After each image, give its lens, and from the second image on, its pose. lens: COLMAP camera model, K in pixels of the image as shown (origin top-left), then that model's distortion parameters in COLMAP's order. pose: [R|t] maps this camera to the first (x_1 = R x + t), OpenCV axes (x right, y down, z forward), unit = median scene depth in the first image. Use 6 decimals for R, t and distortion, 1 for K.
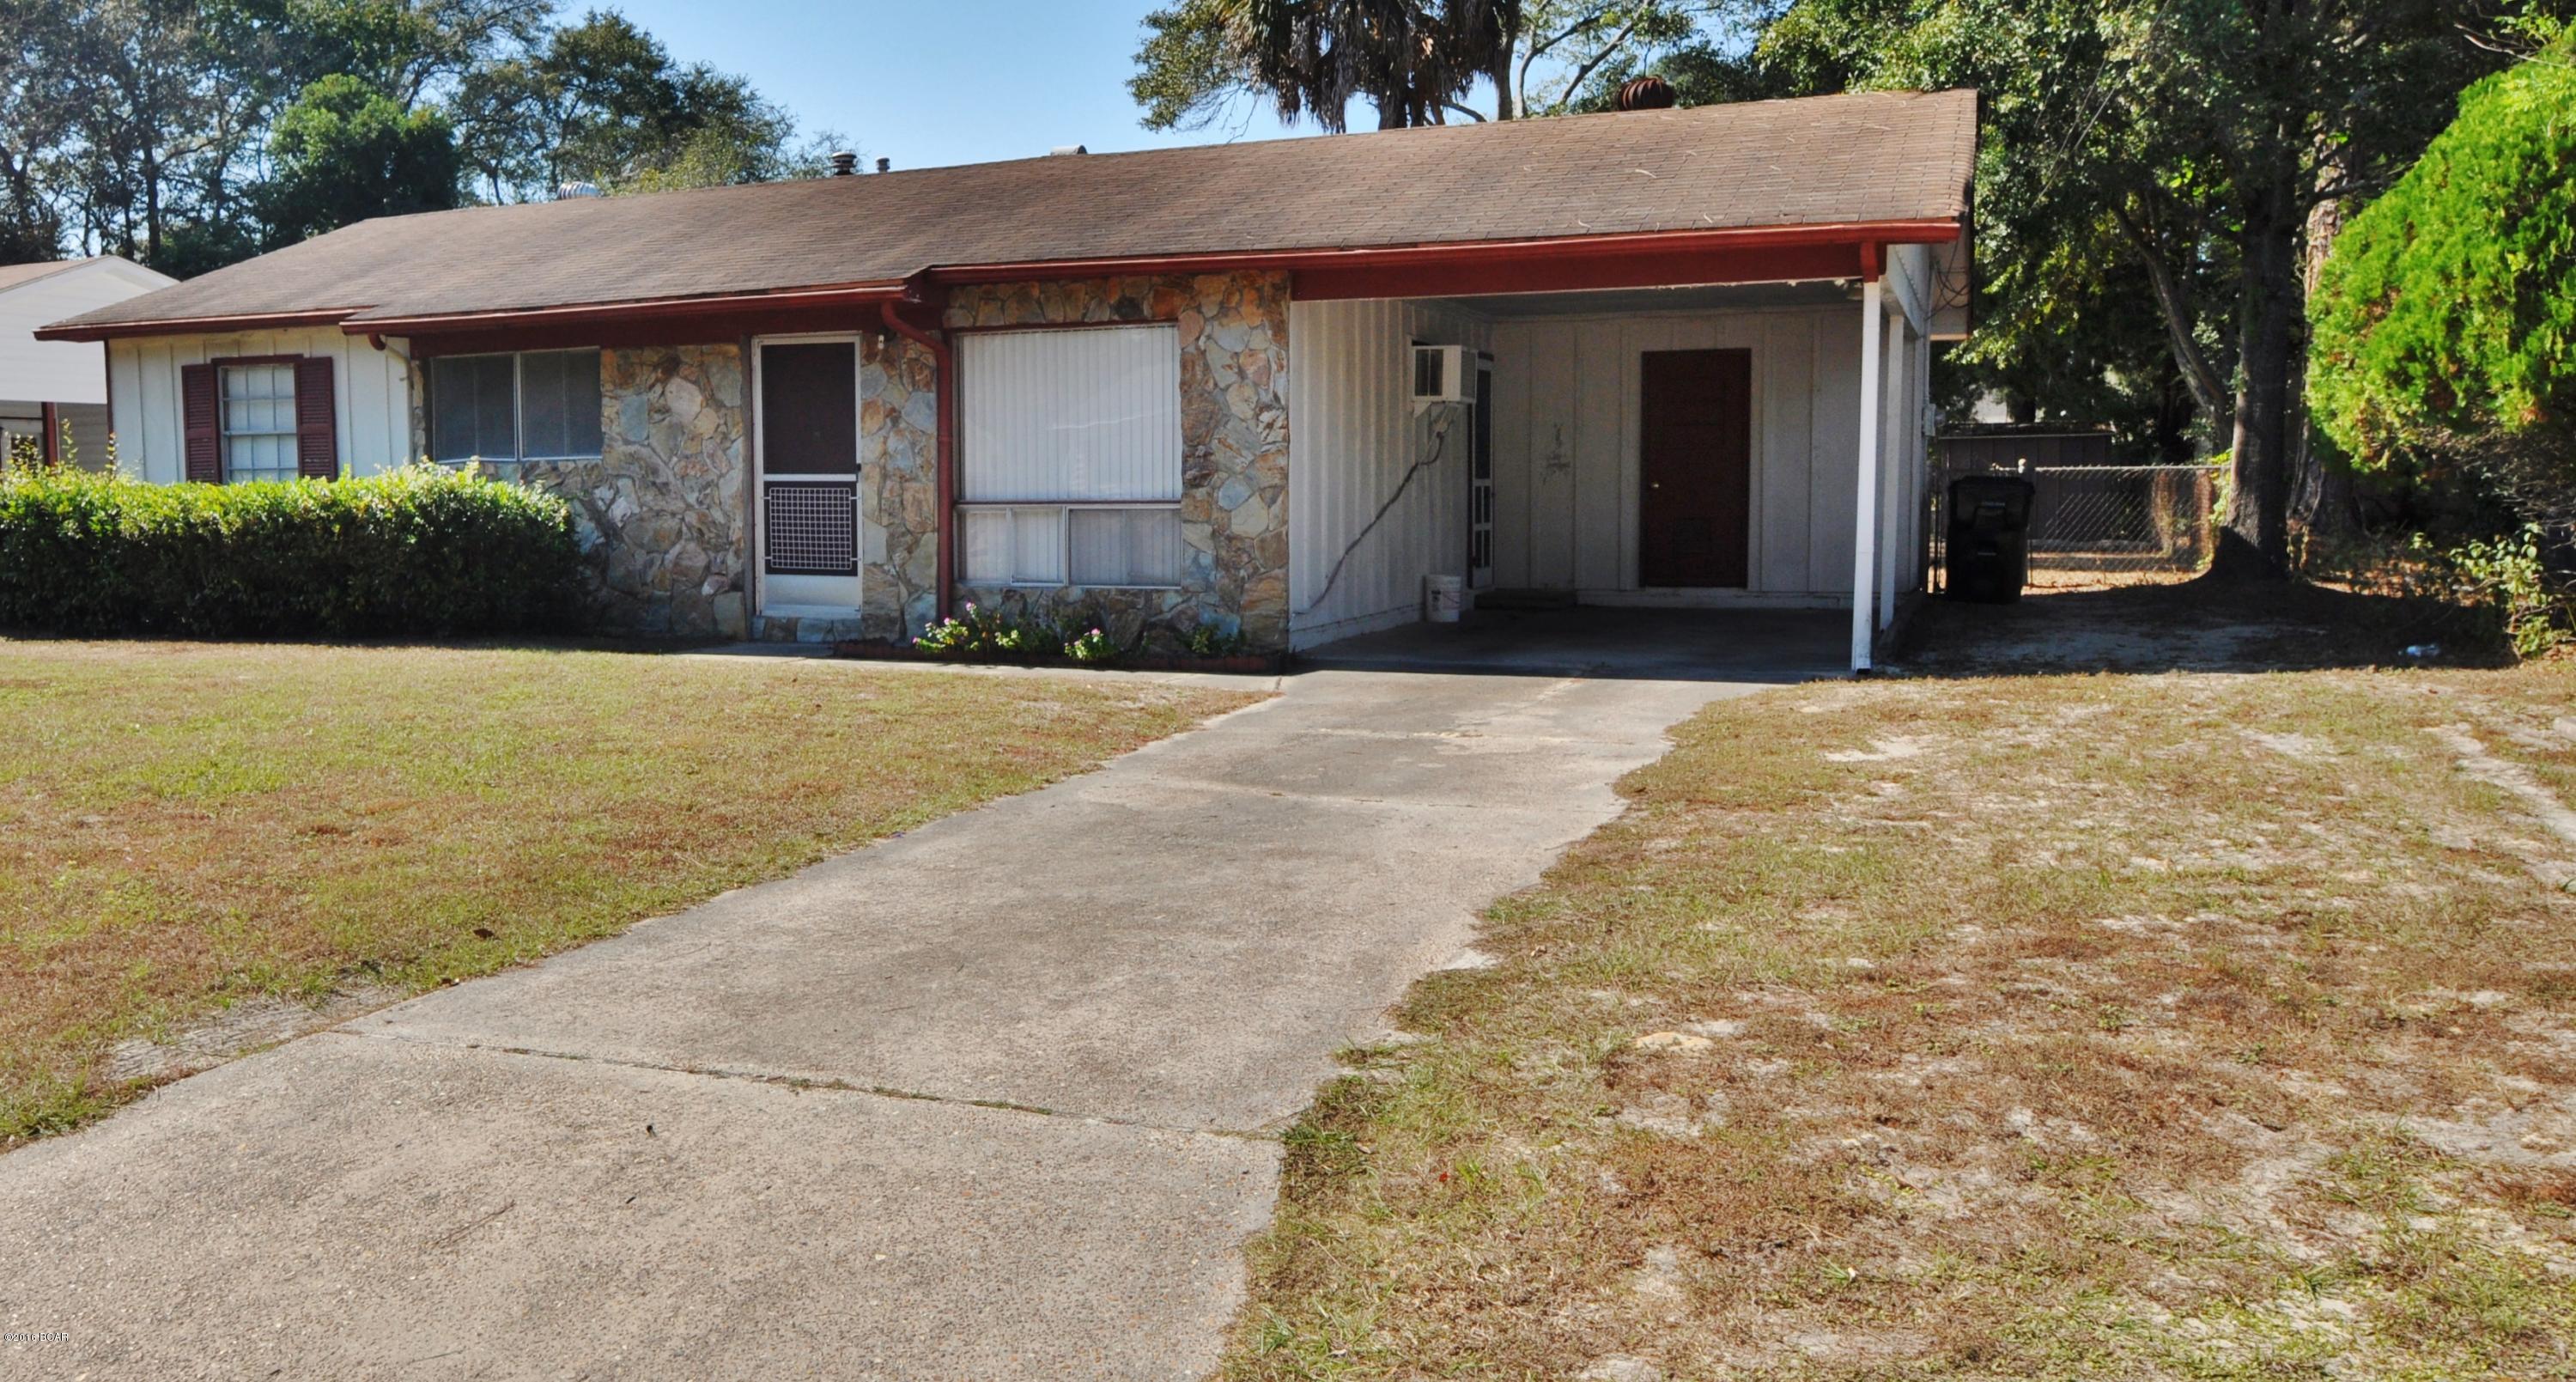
lens RADIAL K [[2118.9, 0, 1288.0], [0, 2118.9, 691.0], [0, 0, 1]] dist [-0.048727, 0.001882]
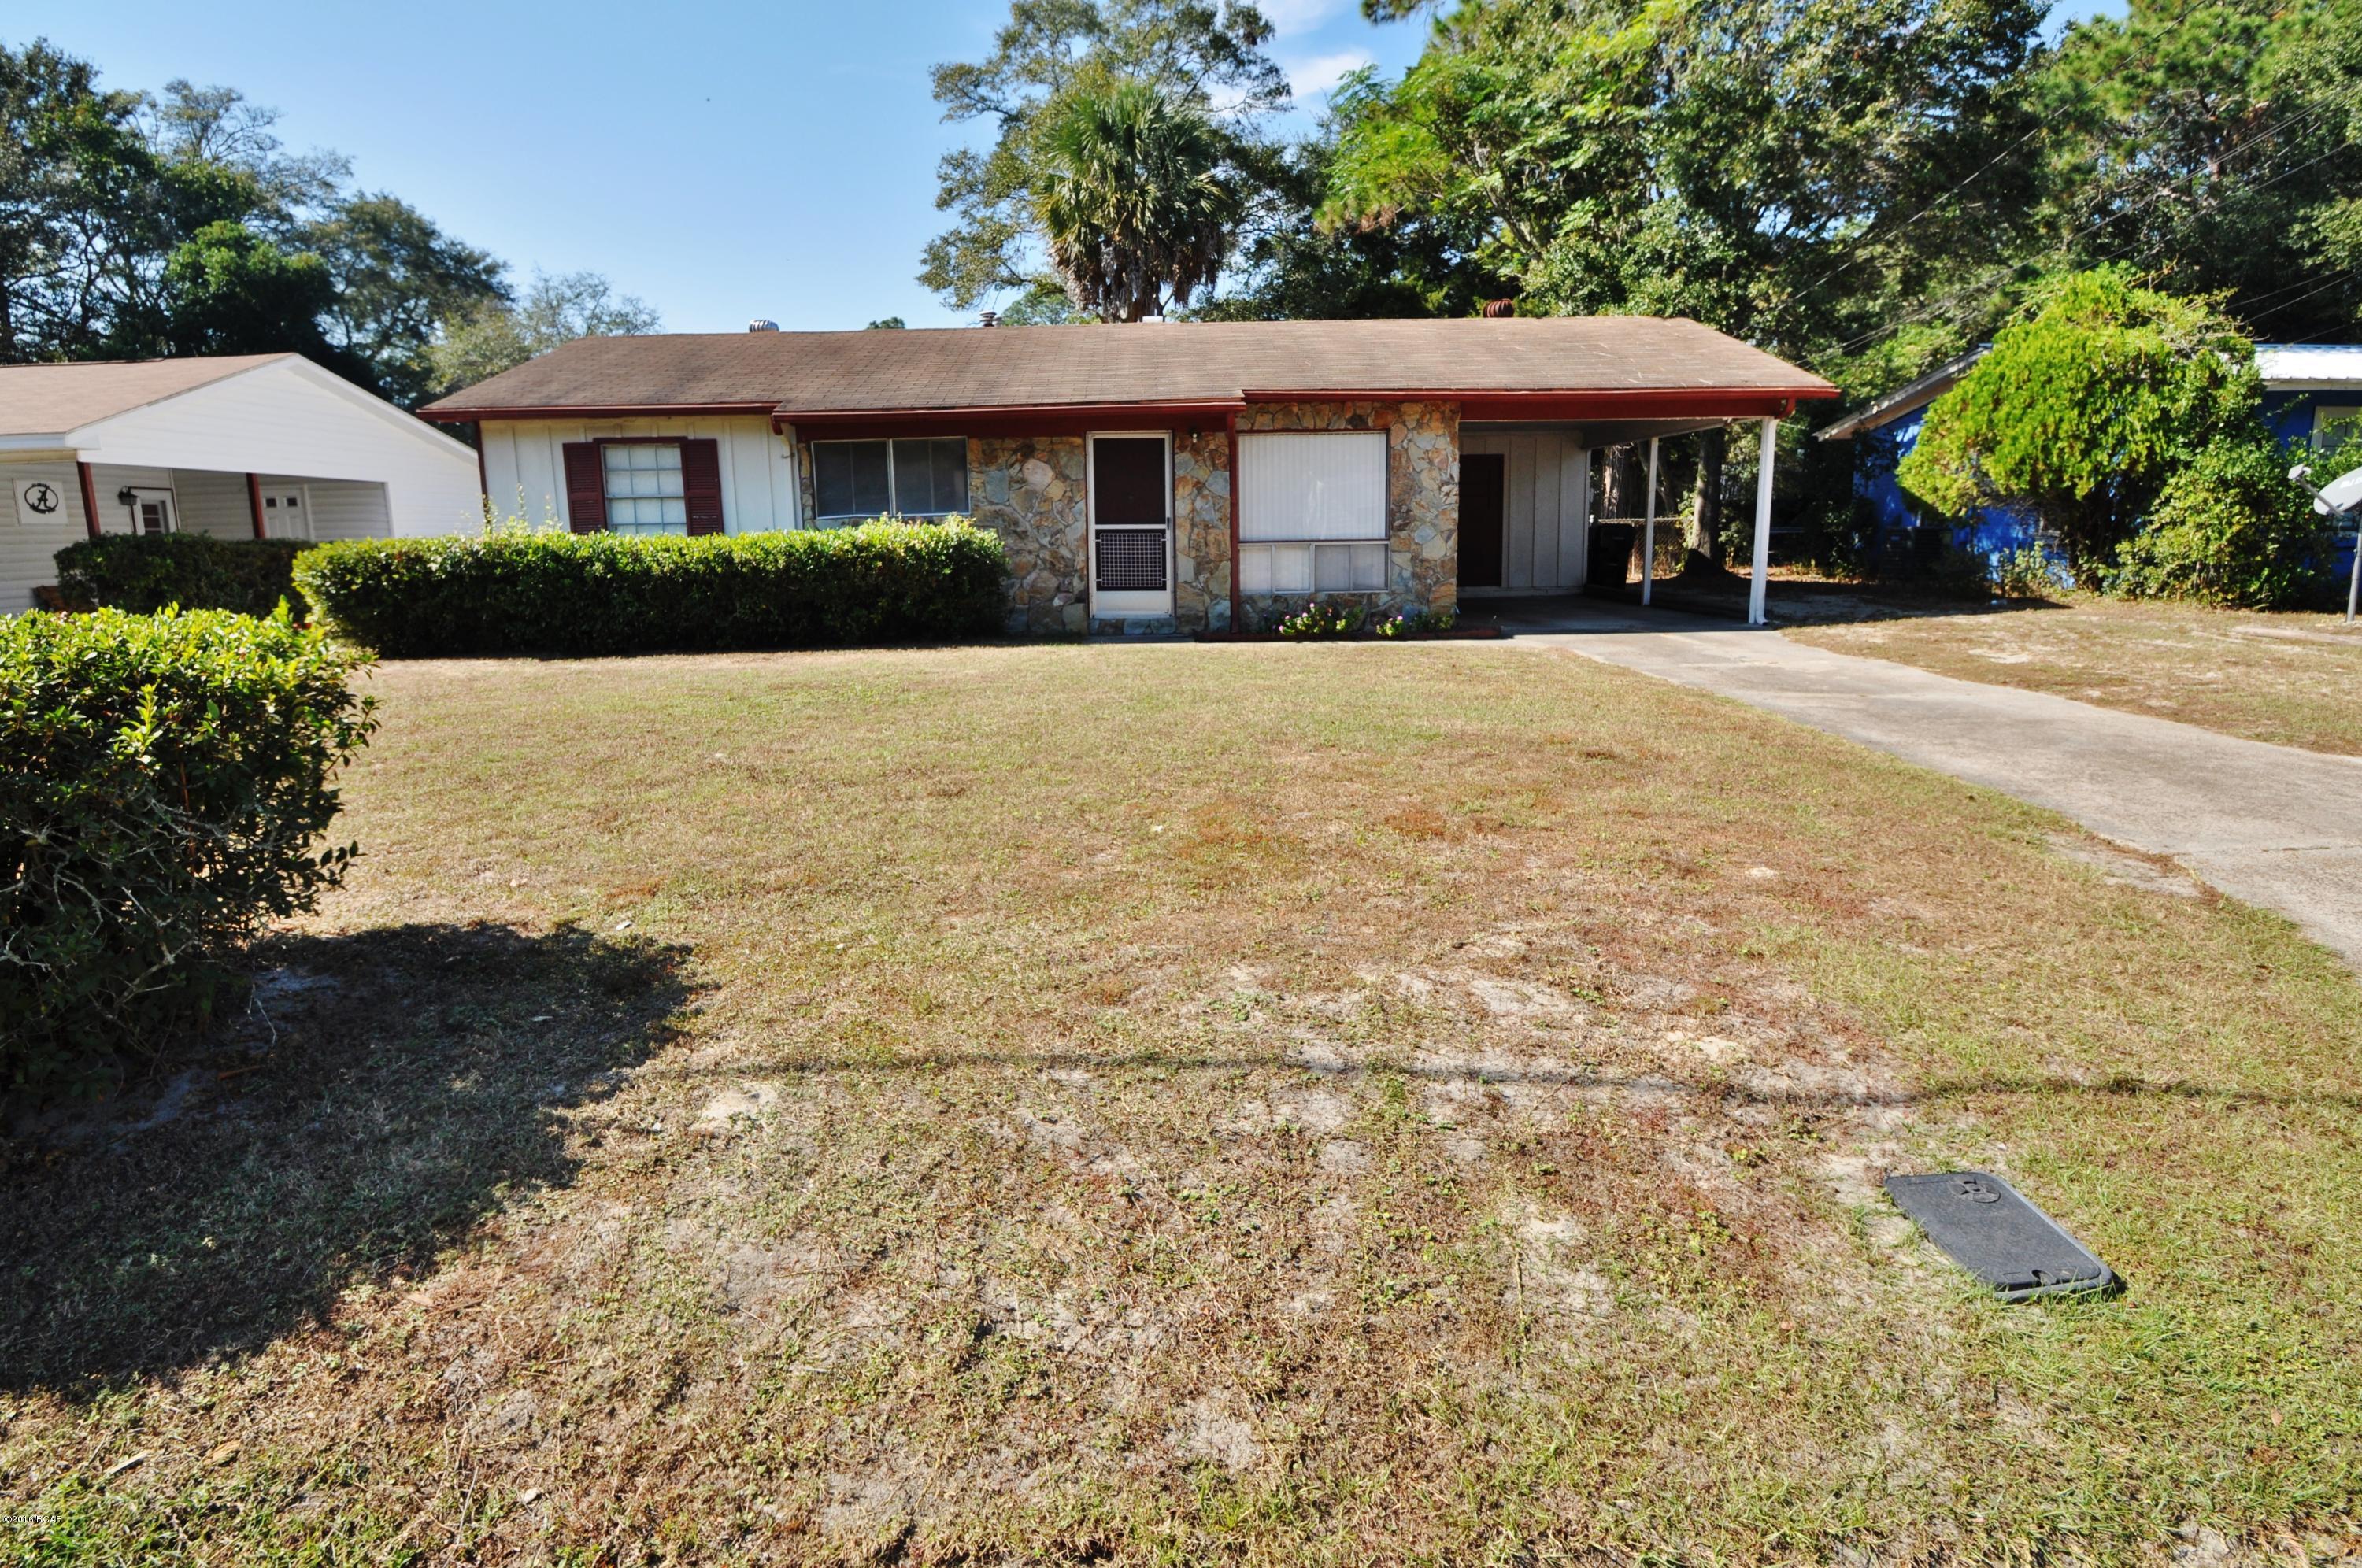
lens RADIAL K [[1215.4, 0, 1182.1], [0, 1215.4, 743.1], [0, 0, 1]] dist [-0.020961, -0.000356]
pose [[0.907549, -0.079506, 0.412351, -0.570075], [0.051062, 0.995521, 0.079566, -0.012677], [-0.416830, -0.051154, 0.907544, 0.174440]]
